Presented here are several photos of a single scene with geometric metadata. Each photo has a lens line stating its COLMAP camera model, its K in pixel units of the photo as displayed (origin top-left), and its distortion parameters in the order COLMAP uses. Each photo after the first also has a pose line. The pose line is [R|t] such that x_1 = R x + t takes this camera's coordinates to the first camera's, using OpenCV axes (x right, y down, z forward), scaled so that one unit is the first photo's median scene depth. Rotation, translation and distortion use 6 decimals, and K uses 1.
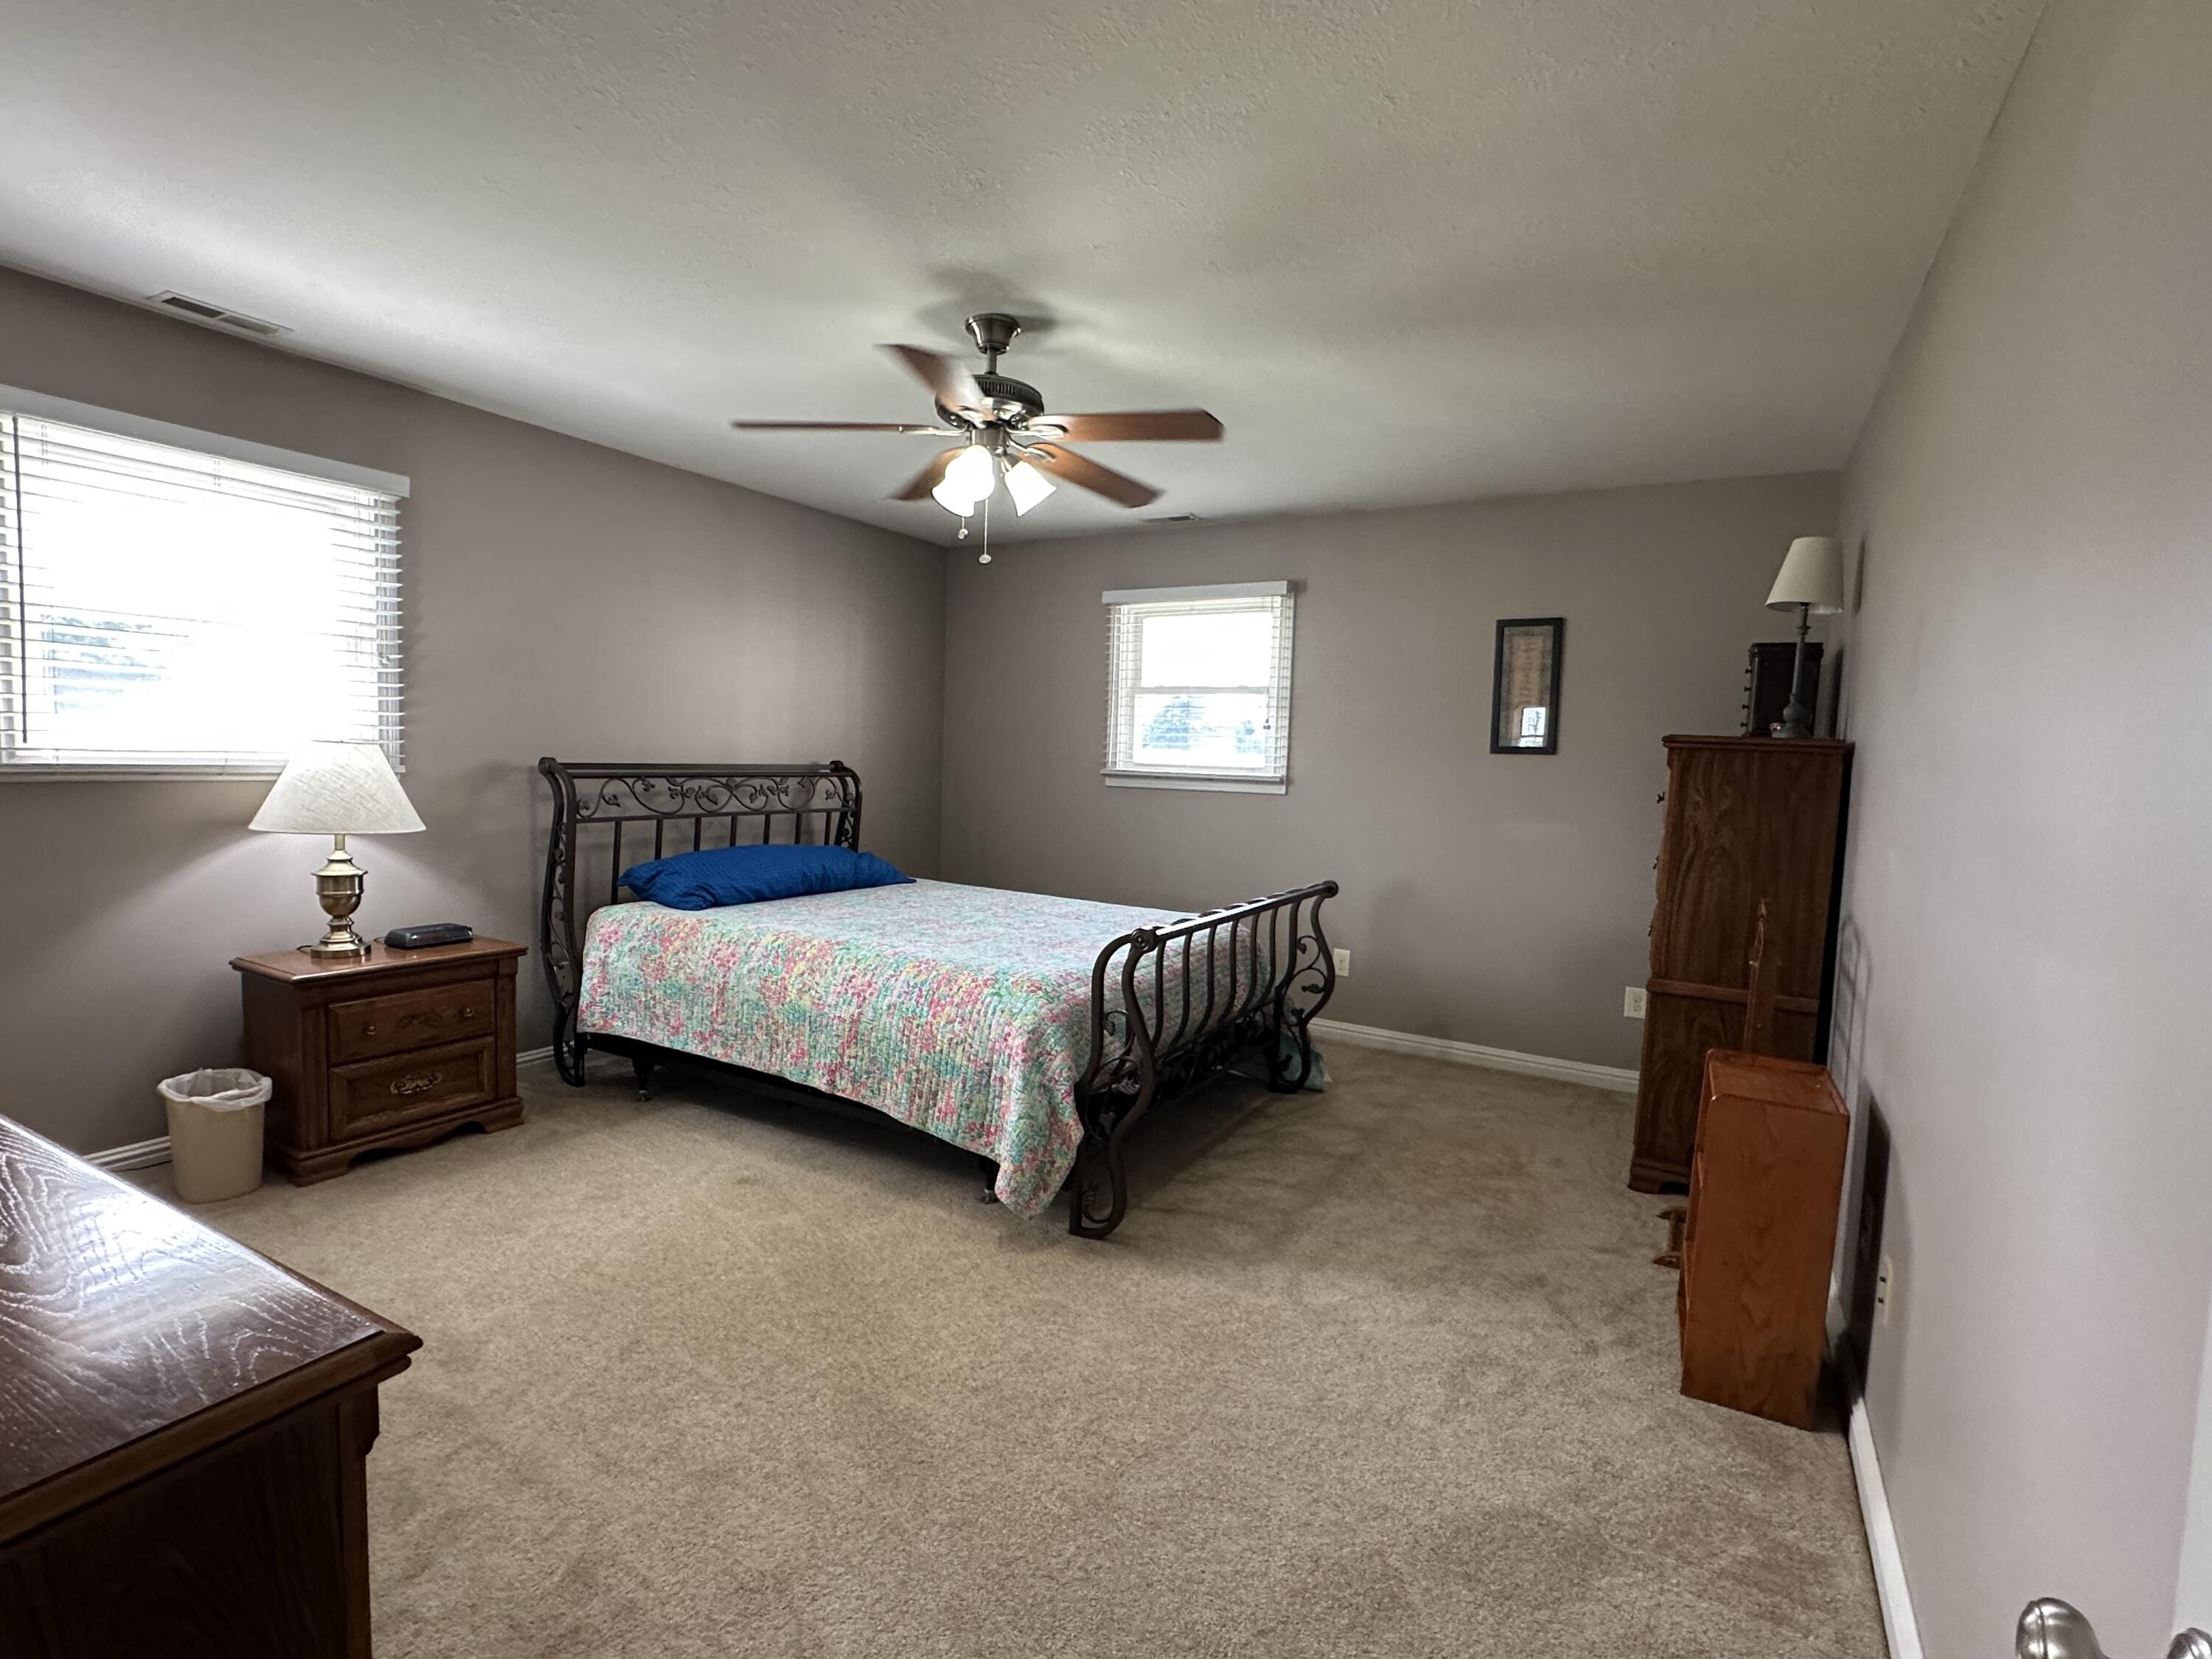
lens RADIAL K [[1057.1, 0, 1106.0], [0, 1057.1, 829.5], [0, 0, 1]] dist [0.000465, -0.000069]
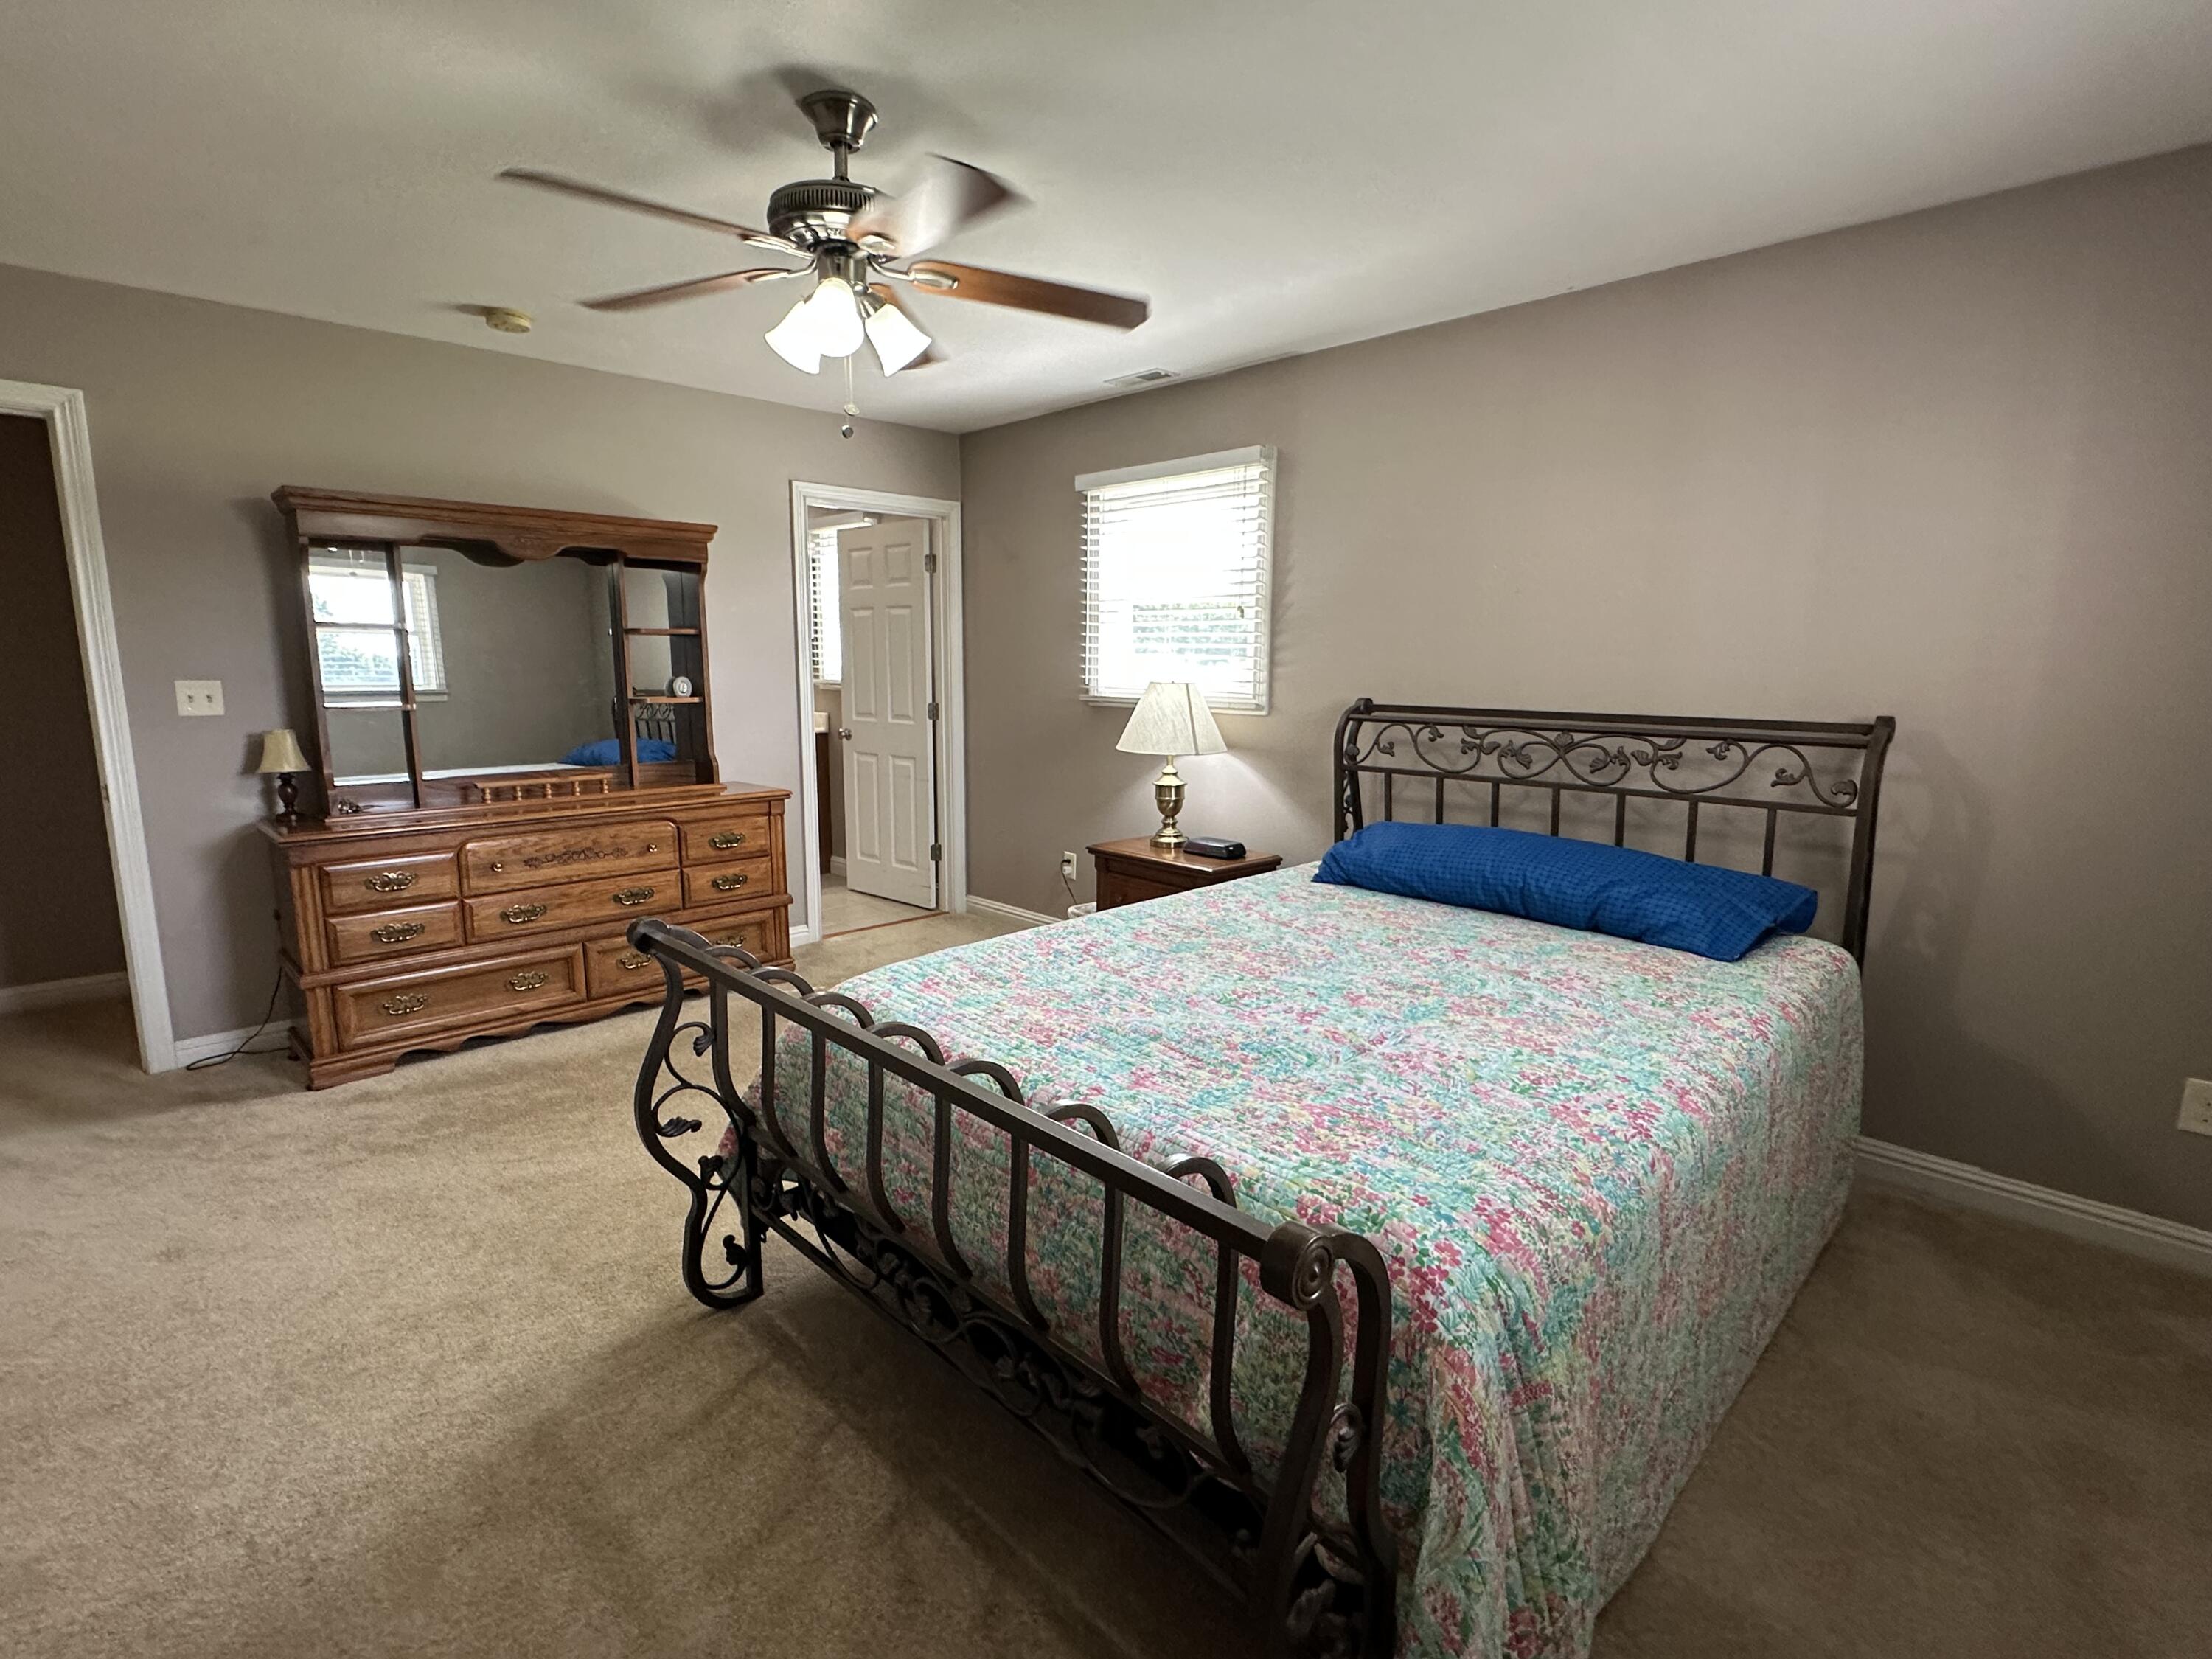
lens RADIAL K [[1057.1, 0, 1106.0], [0, 1057.1, 829.5], [0, 0, 1]] dist [0.000465, -0.000069]
pose [[-0.247921, 0.124276, -0.960776, 0.417916], [-0.087166, 0.984854, 0.149883, -0.068669], [0.964851, 0.120906, -0.233333, 0.939401]]
